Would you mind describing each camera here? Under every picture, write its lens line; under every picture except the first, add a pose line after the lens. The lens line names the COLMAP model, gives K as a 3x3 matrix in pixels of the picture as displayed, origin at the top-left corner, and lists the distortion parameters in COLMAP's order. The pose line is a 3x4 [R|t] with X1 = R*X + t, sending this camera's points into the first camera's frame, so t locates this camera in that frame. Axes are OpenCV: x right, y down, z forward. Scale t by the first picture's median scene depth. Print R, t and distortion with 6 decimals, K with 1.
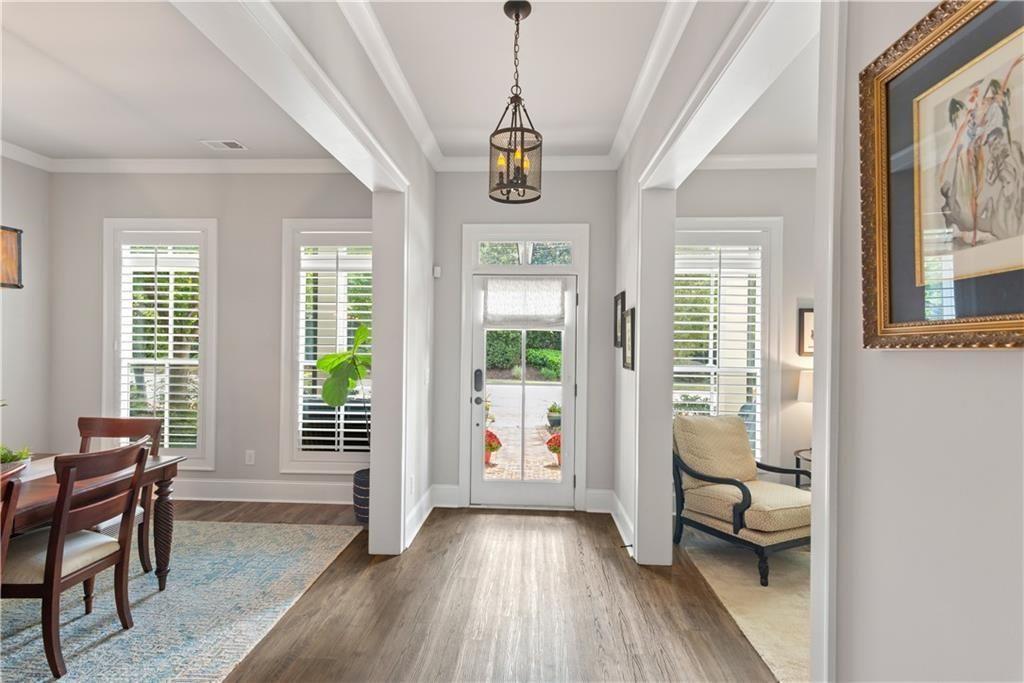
lens RADIAL K [[502.2, 0, 507.6], [0, 502.2, 359.1], [0, 0, 1]] dist [0.025706, 0.000189]
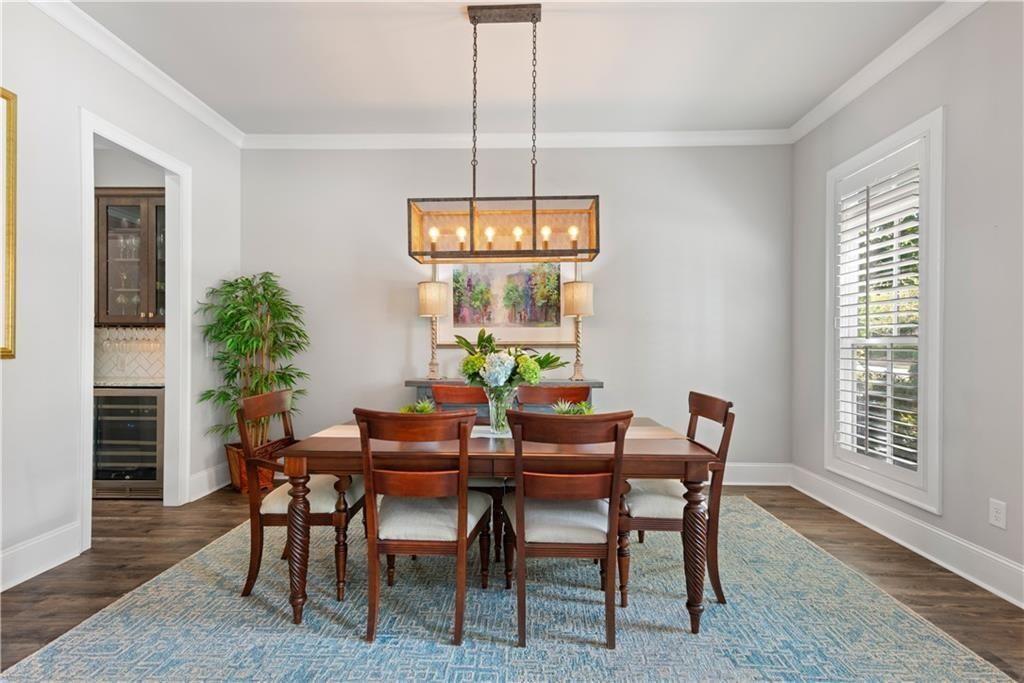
lens RADIAL K [[505.9, 0, 506.4], [0, 505.9, 342.2], [0, 0, 1]] dist [0.029026, -0.000186]
pose [[0.028774, -0.014969, -0.999474, 0.044361], [-0.028589, 0.999467, -0.015792, 0.039299], [0.999177, 0.029028, 0.028331, 0.513042]]
